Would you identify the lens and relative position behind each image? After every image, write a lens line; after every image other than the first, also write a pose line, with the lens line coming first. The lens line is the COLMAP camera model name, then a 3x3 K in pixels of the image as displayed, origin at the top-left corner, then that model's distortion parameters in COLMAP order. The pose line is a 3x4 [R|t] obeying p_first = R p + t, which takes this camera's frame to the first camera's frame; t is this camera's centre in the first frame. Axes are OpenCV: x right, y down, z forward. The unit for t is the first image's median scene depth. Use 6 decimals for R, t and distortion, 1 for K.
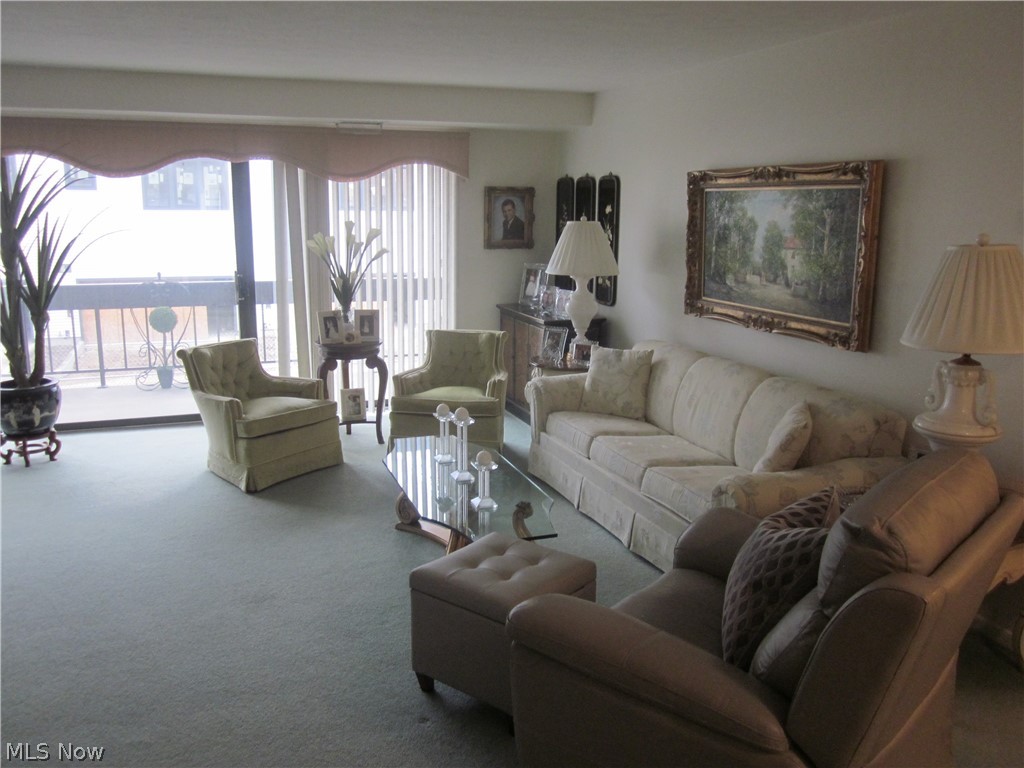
lens RADIAL K [[851.8, 0, 505.5], [0, 851.8, 381.8], [0, 0, 1]] dist [-0.047121, 0.020959]
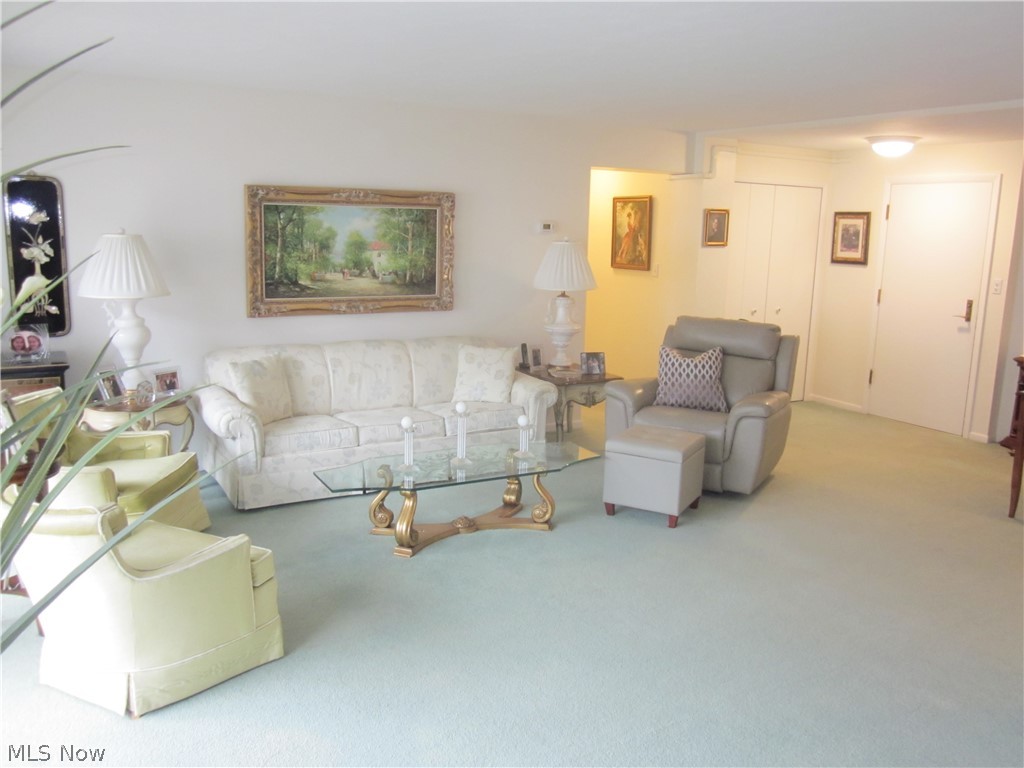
lens RADIAL K [[851.8, 0, 512.9], [0, 851.8, 378.7], [0, 0, 1]] dist [-0.047121, 0.020959]
pose [[-0.175158, -0.189119, 0.966206, -1.018654], [0.173566, 0.960076, 0.219384, -0.209056], [-0.969121, 0.206127, -0.135340, 0.960151]]
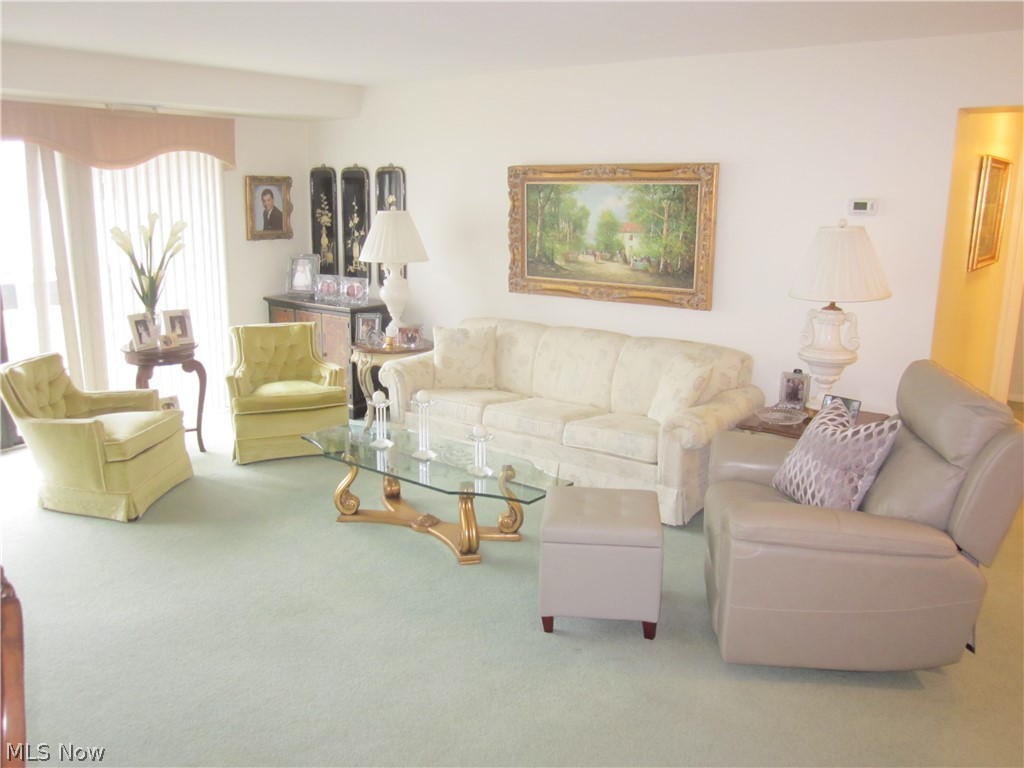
lens RADIAL K [[851.8, 0, 511.6], [0, 851.8, 387.1], [0, 0, 1]] dist [-0.047121, 0.020959]
pose [[0.843334, -0.115637, 0.524801, -0.452873], [0.103981, 0.993232, 0.051759, -0.014375], [-0.527234, 0.010920, 0.849650, 0.041203]]
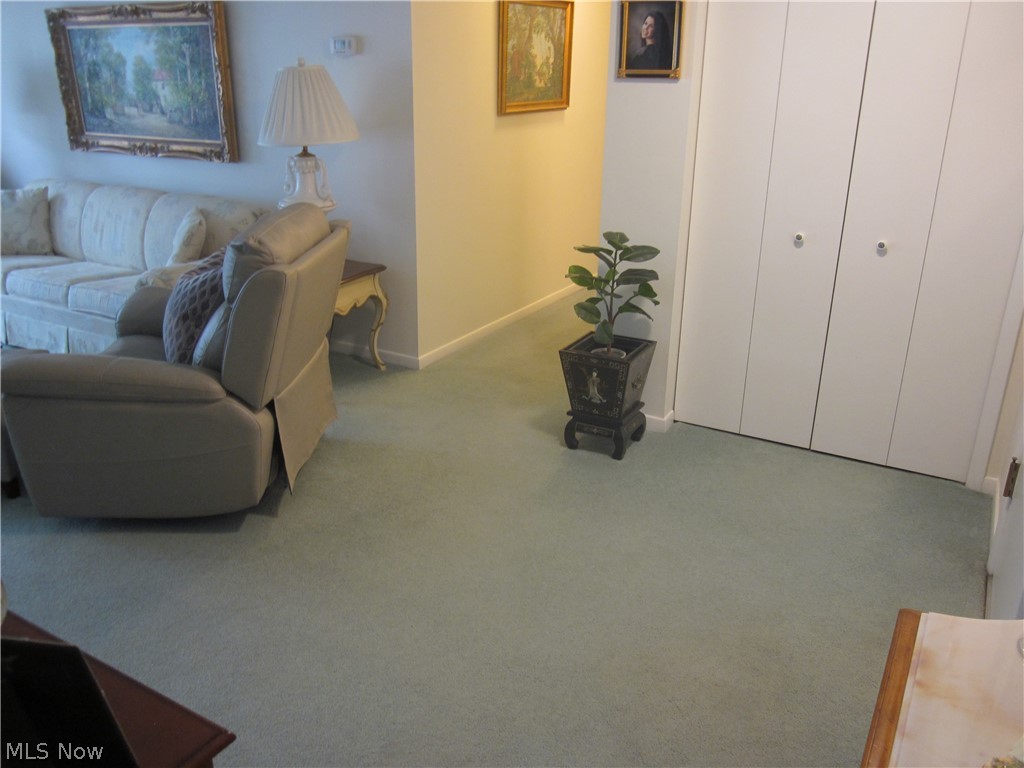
lens RADIAL K [[851.8, 0, 510.4], [0, 851.8, 385.7], [0, 0, 1]] dist [-0.047121, 0.020959]
pose [[0.765458, -0.229594, 0.601133, -0.076985], [0.125490, 0.969507, 0.210496, 0.061324], [-0.631131, -0.085689, 0.770928, -0.207897]]
